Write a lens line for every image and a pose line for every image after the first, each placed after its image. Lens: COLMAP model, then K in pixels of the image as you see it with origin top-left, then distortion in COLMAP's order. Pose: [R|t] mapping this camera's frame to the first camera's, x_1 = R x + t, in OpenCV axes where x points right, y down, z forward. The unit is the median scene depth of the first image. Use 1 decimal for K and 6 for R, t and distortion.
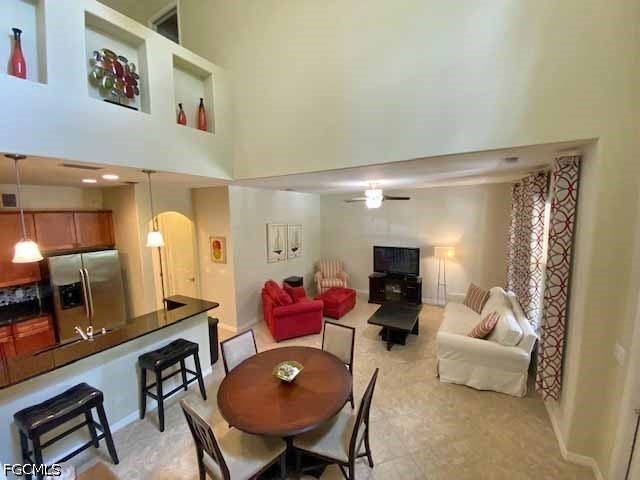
lens RADIAL K [[258.5, 0, 320.2], [0, 258.5, 240.8], [0, 0, 1]] dist [0.031474, -0.027227]
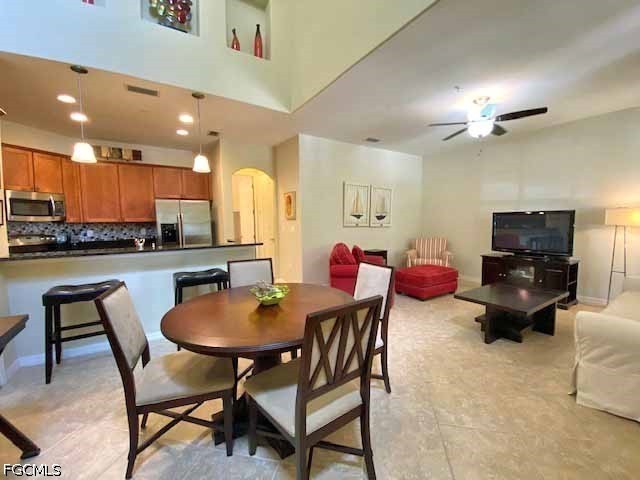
lens RADIAL K [[258.5, 0, 320.2], [0, 258.5, 240.8], [0, 0, 1]] dist [0.031474, -0.027227]
pose [[0.887180, 0.044252, -0.459297, 0.151071], [-0.057800, 0.998208, -0.015471, 0.168242], [0.457790, 0.040272, 0.888148, 0.195200]]
